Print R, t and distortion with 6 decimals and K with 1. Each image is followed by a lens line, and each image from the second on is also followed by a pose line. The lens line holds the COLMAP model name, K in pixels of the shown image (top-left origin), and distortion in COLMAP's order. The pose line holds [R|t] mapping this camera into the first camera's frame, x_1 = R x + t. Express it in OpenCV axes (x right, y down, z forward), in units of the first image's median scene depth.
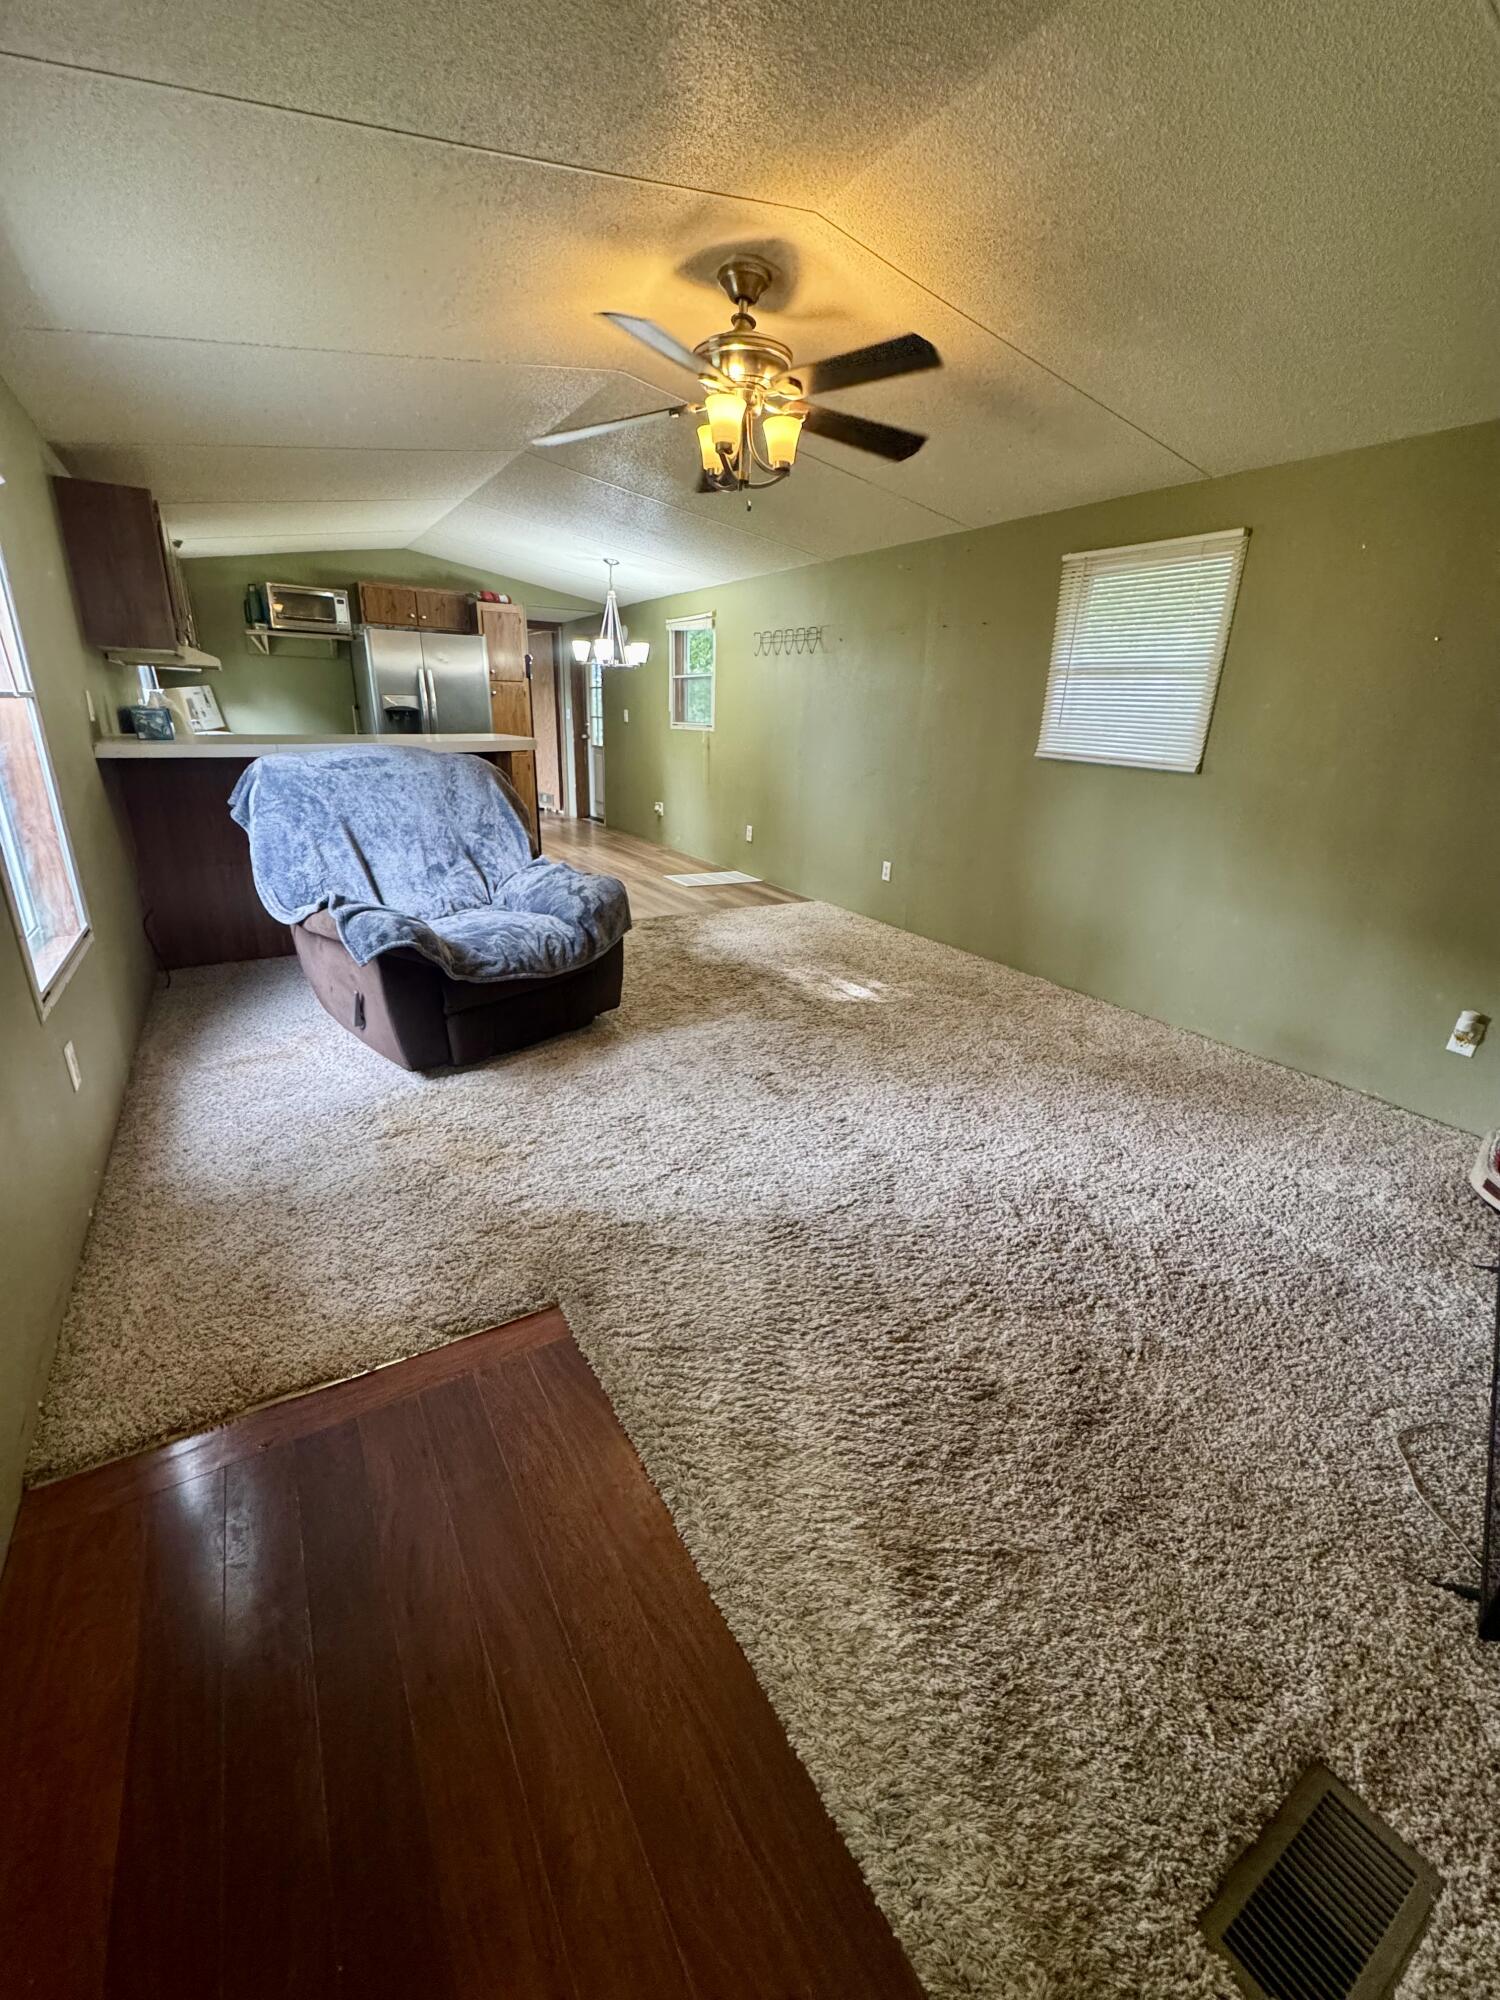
lens RADIAL K [[800.6, 0, 750.4], [0, 800.6, 994.3], [0, 0, 1]] dist [-0.004082, 0.000704]
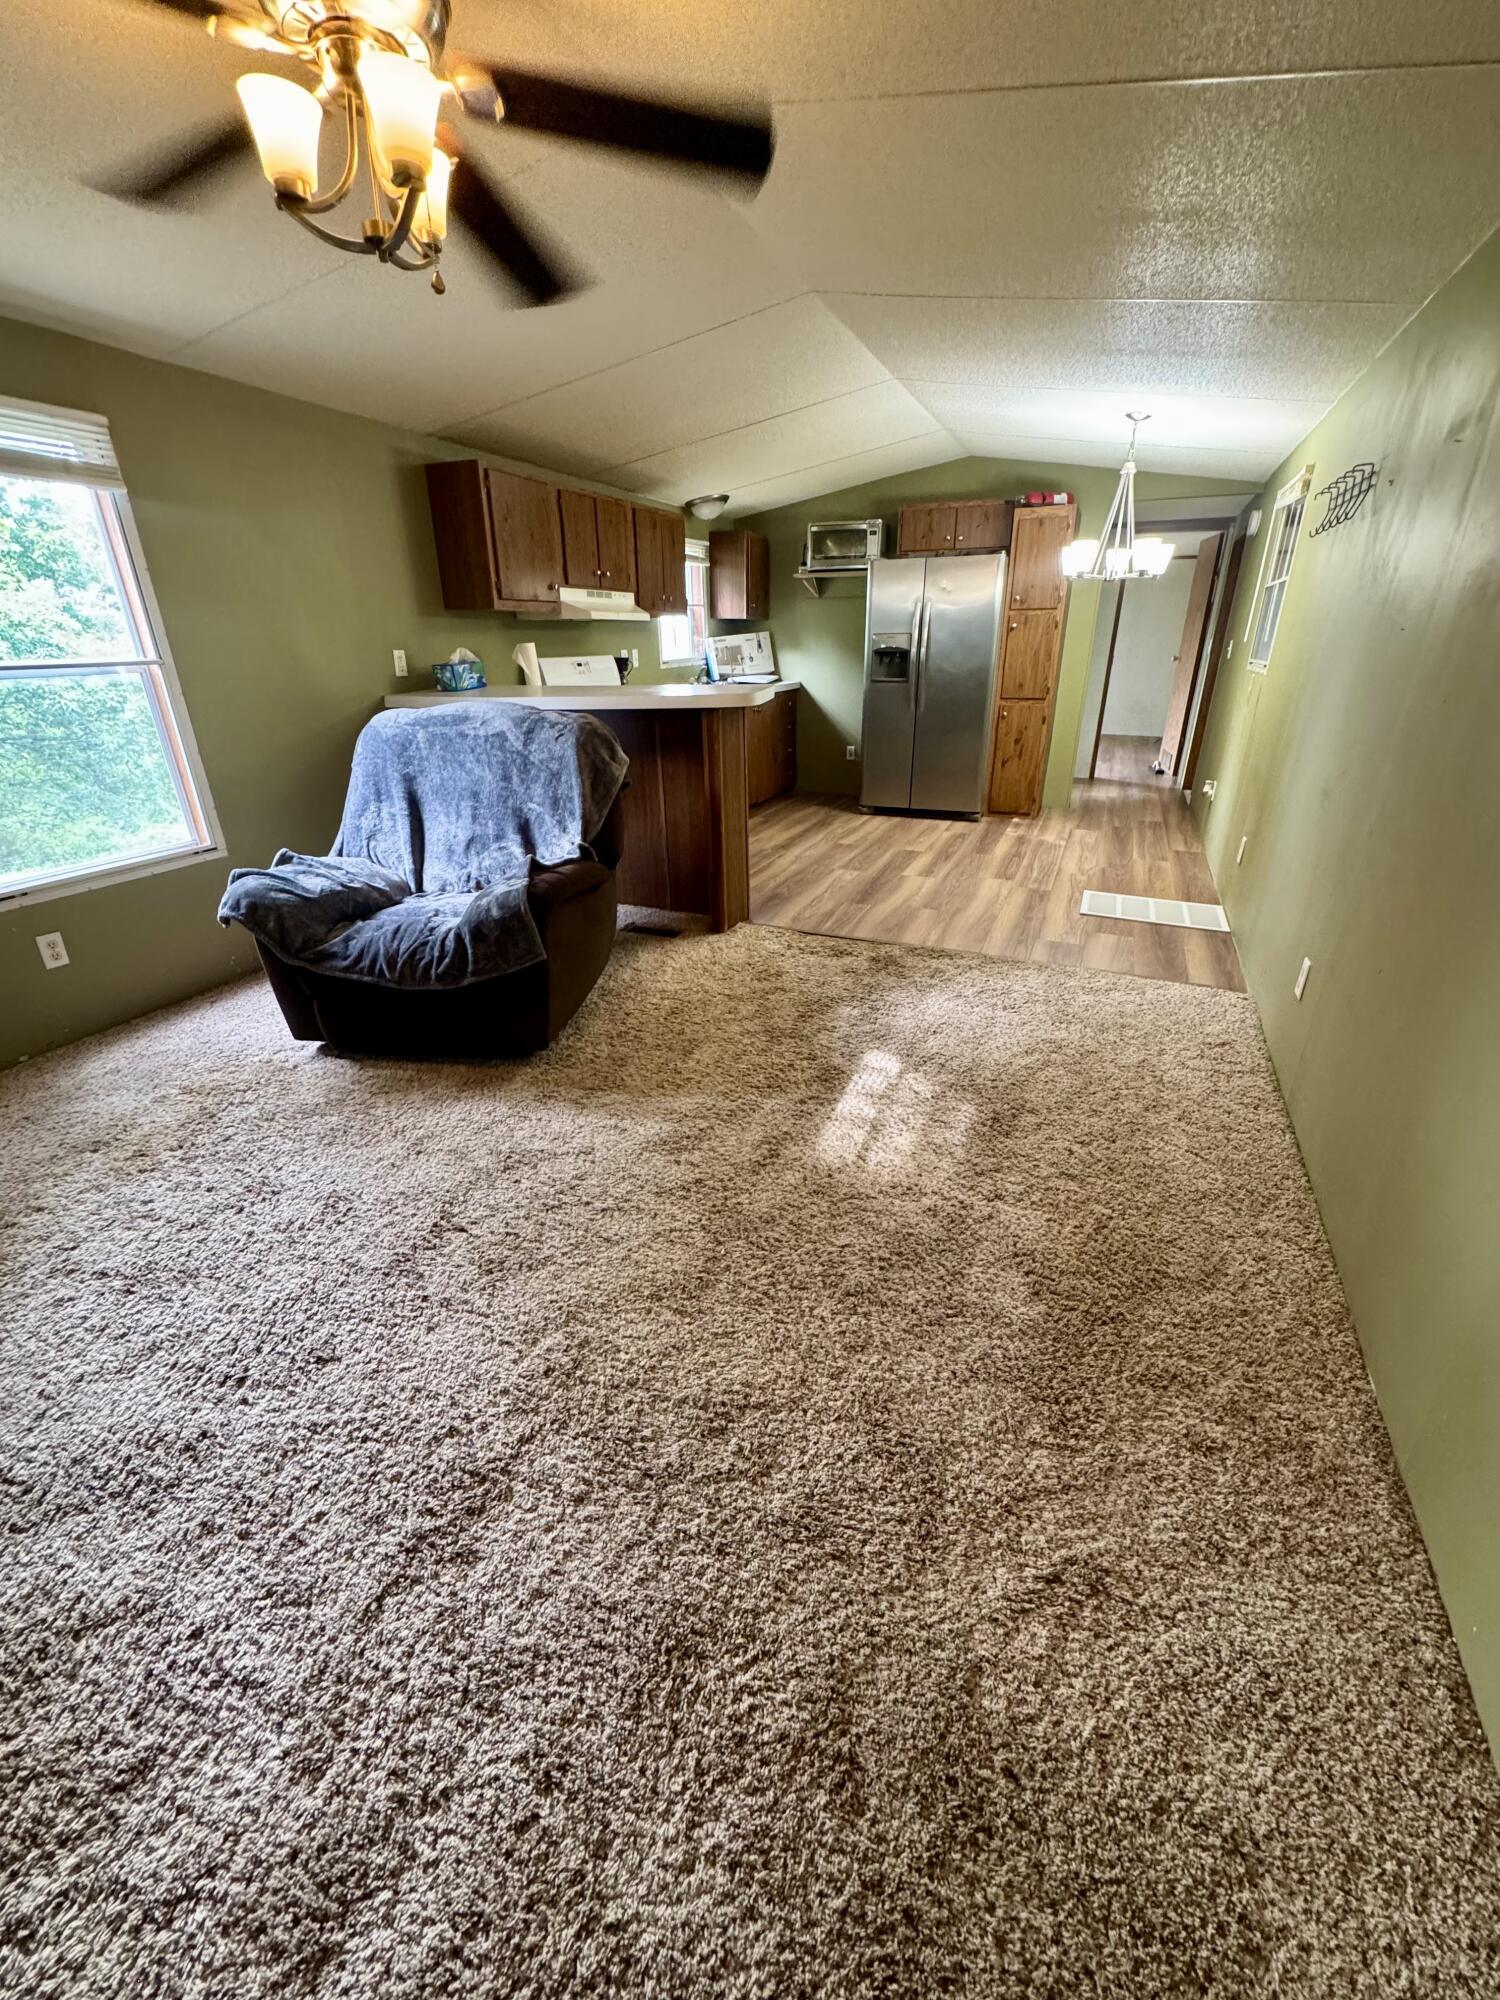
lens RADIAL K [[800.6, 0, 751.2], [0, 800.6, 995.6], [0, 0, 1]] dist [-0.004082, 0.000704]
pose [[0.574320, 0.303328, -0.760361, 0.480824], [-0.245642, 0.949874, 0.193390, -0.214101], [0.780907, 0.075709, 0.620042, 0.607716]]
